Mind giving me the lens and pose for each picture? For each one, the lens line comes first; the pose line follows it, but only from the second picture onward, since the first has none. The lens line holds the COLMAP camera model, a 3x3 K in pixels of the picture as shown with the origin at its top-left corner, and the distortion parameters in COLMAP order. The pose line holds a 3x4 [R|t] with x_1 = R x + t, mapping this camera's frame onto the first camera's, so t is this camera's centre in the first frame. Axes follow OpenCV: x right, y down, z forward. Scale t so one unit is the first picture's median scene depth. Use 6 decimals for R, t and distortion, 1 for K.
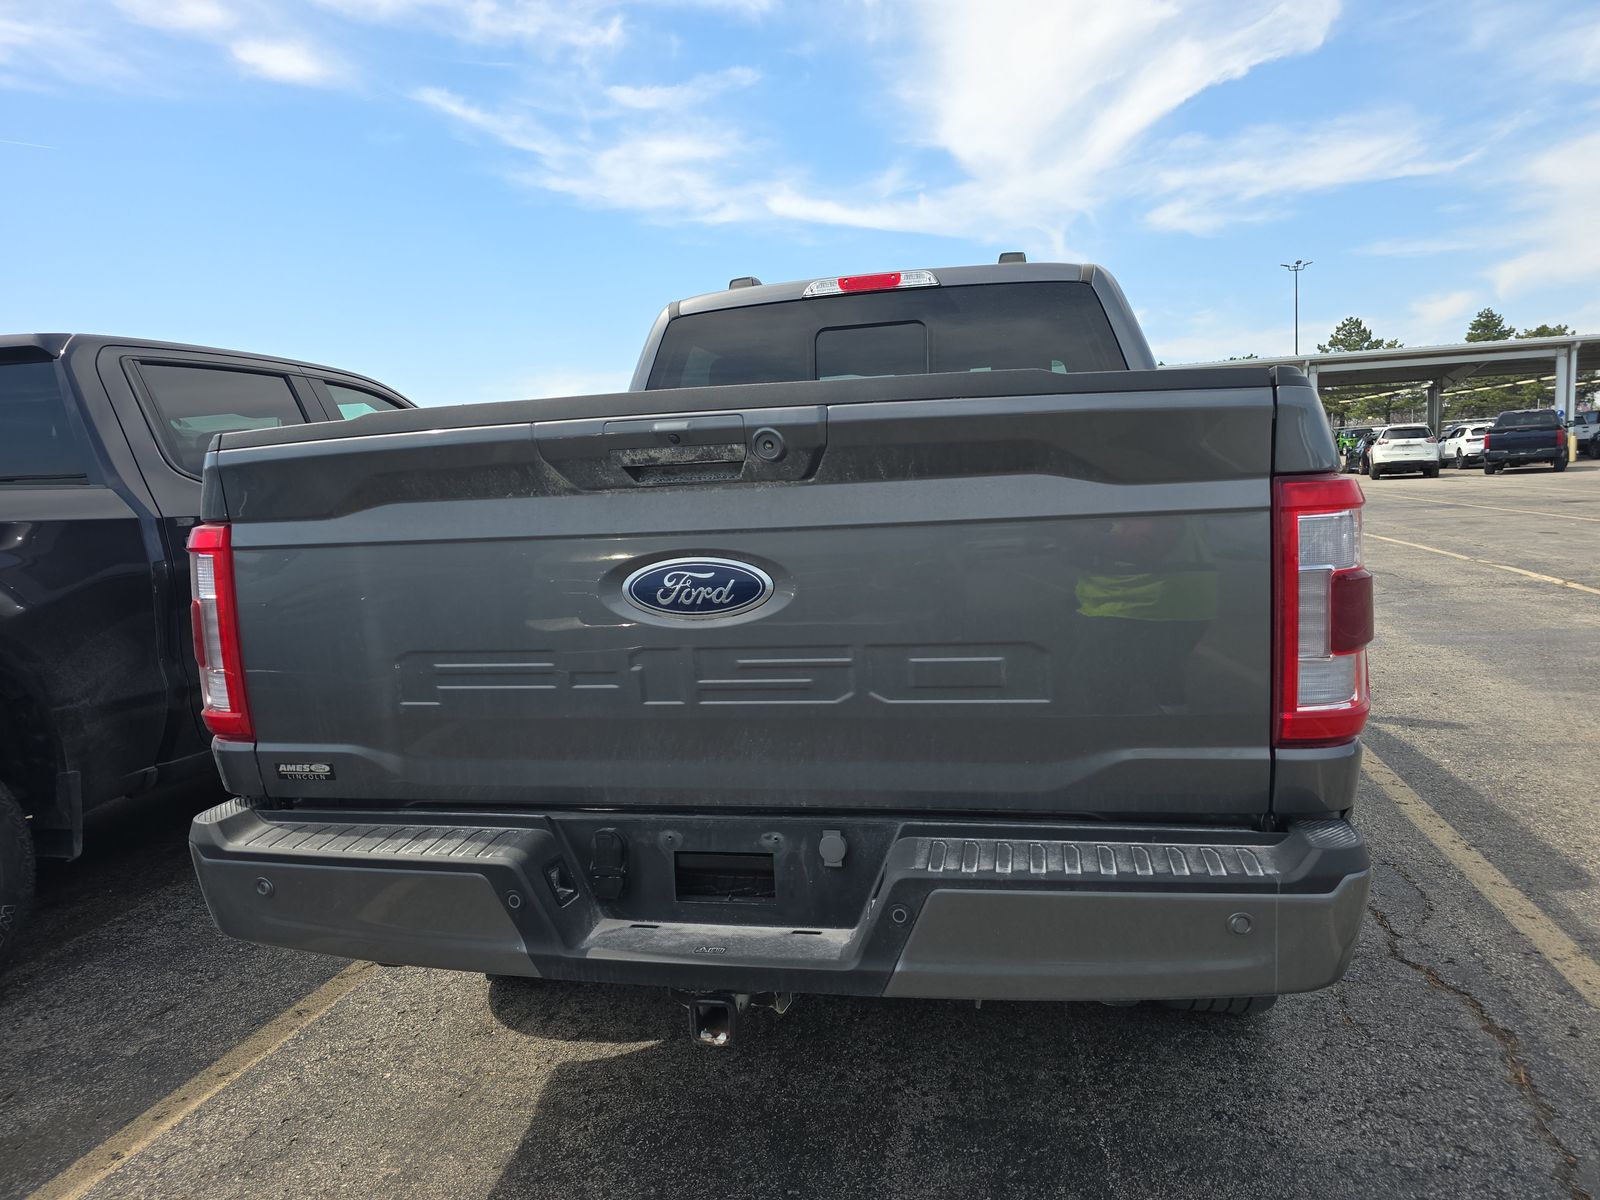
lens RADIAL K [[1076.5, 0, 829.5], [0, 1076.5, 596.2], [0, 0, 1]] dist [0.047416, -0.042913]
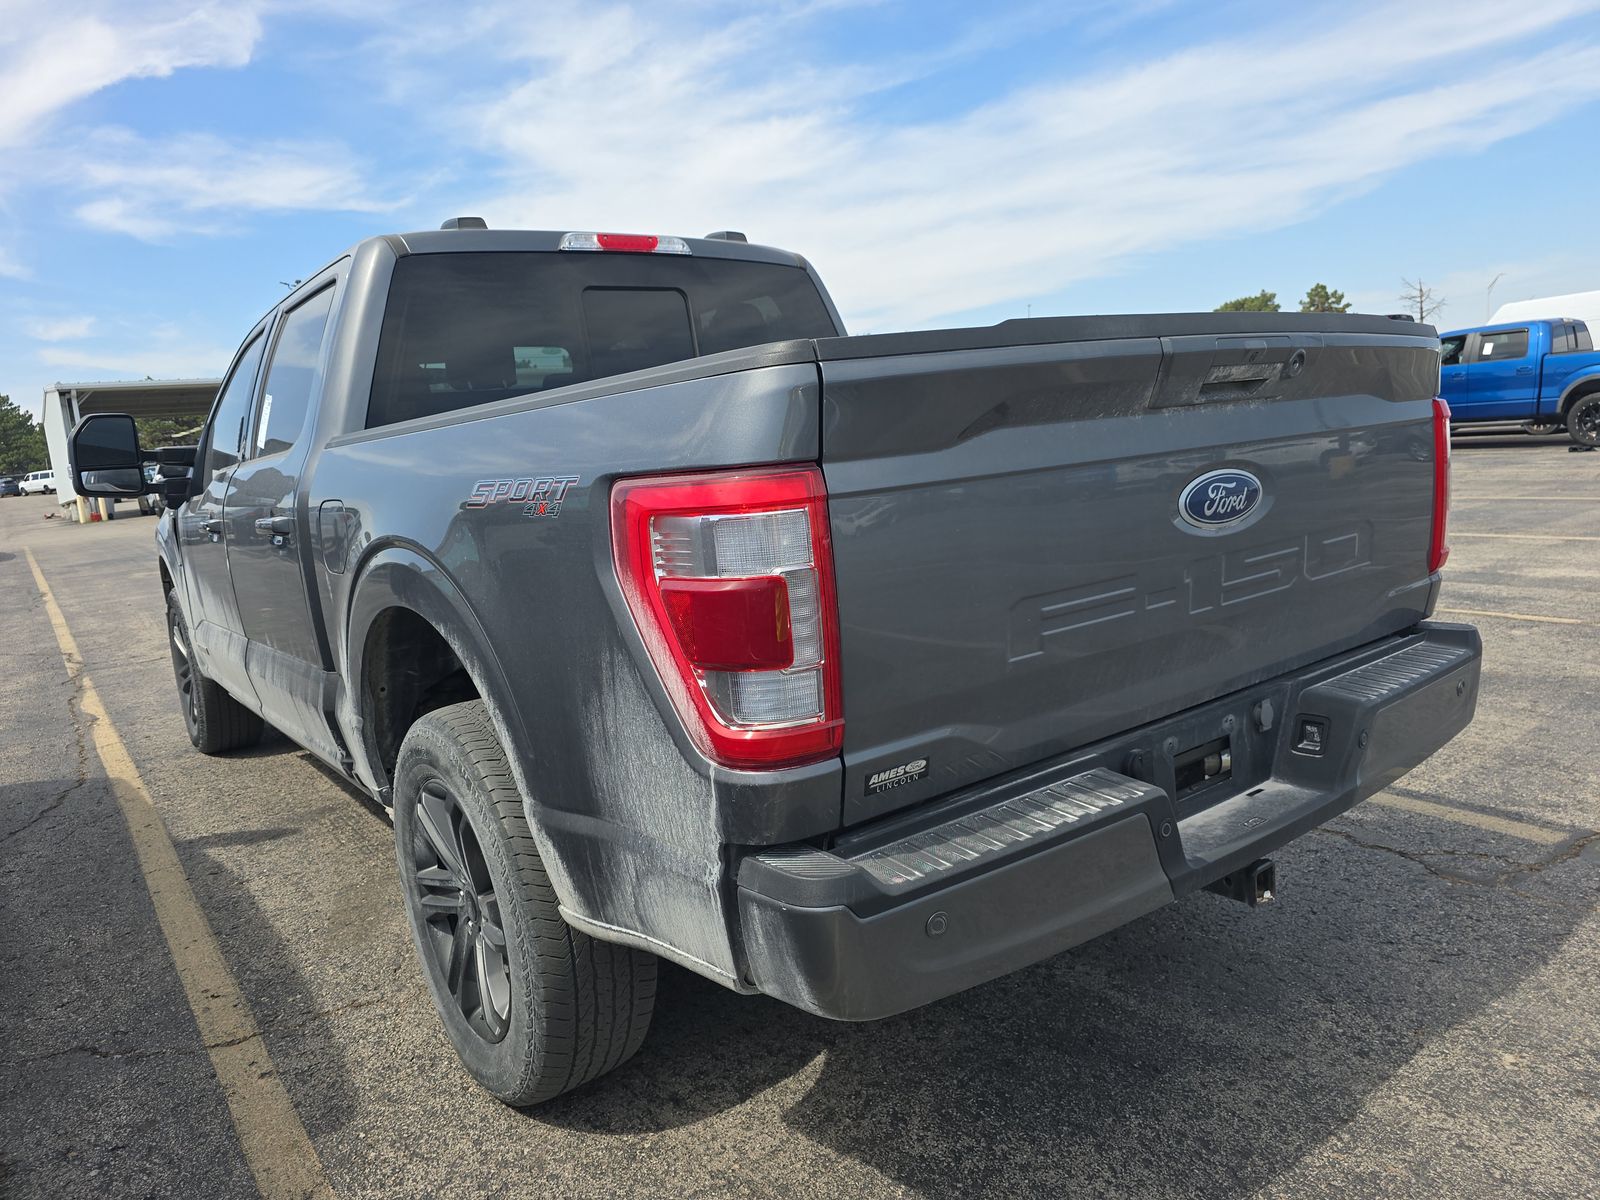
lens RADIAL K [[1079.6, 0, 800.0], [0, 1079.6, 600.0], [0, 0, 1]] dist [0.046548, -0.038953]
pose [[0.662987, -0.119430, 0.739043, -1.153877], [0.132645, 0.990314, 0.041042, -0.006824], [-0.736786, 0.070820, 0.672407, 0.545636]]
